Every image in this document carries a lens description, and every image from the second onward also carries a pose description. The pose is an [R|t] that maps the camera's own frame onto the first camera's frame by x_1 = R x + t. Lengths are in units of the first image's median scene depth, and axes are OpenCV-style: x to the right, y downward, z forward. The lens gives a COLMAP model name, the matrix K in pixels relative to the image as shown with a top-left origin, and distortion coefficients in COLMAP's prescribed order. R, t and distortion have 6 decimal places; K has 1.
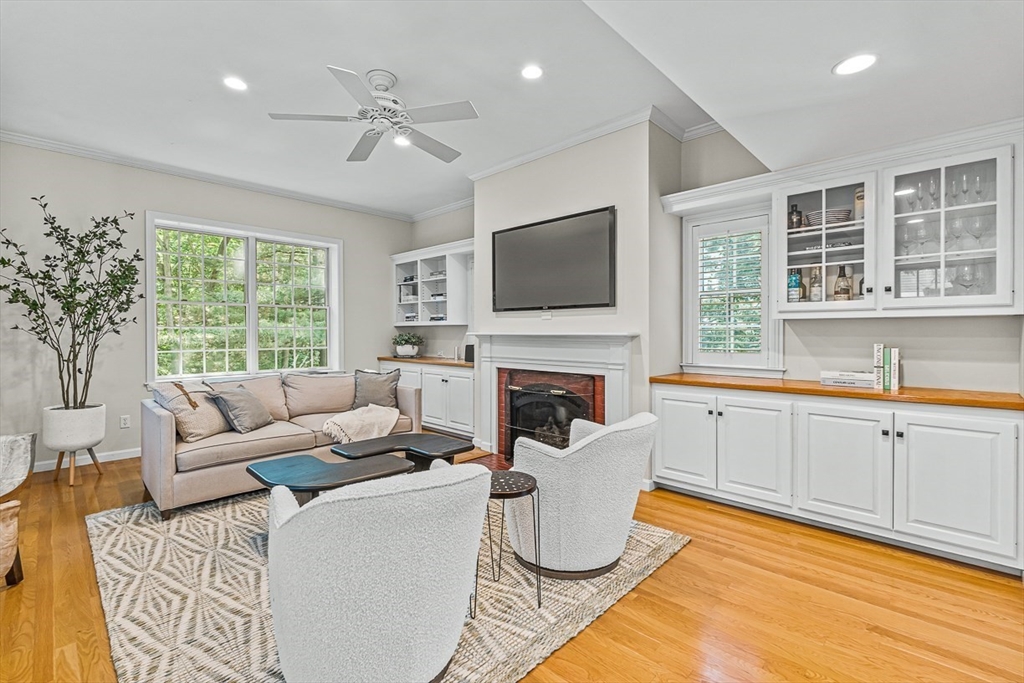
lens RADIAL K [[456.5, 0, 511.4], [0, 456.5, 334.8], [0, 0, 1]] dist [-0.002523, -0.000221]
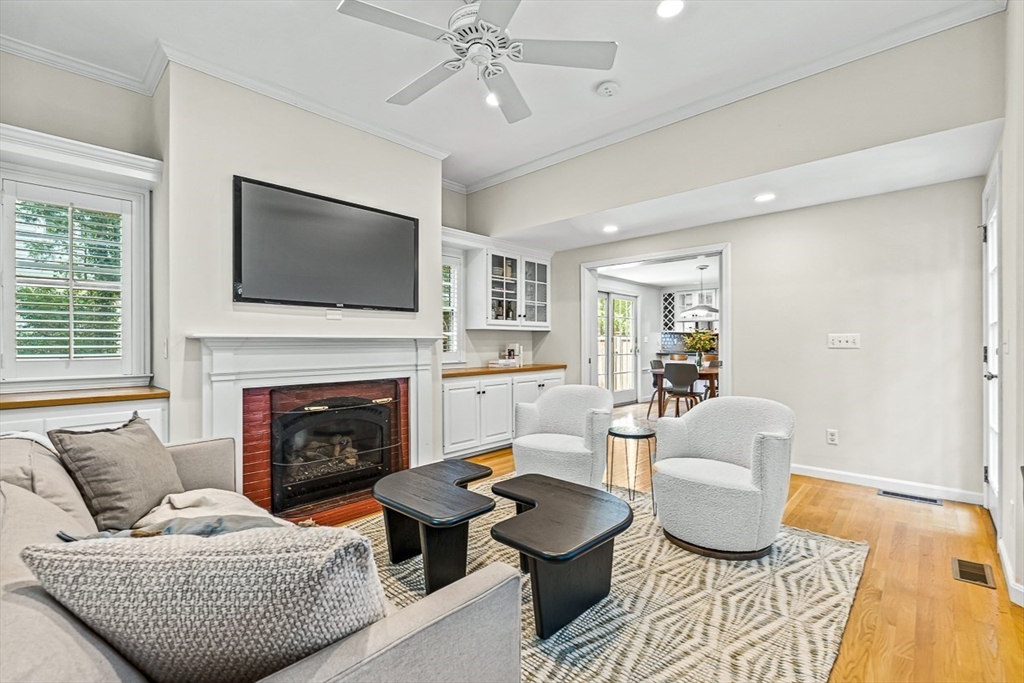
lens RADIAL K [[453.4, 0, 515.0], [0, 453.4, 343.9], [0, 0, 1]] dist [-0.002074, -0.000131]
pose [[-0.027401, 0.000262, 0.999624, -1.039567], [0.012226, 0.999925, 0.000073, 0.019540], [-0.999550, 0.012223, -0.027402, 0.971997]]
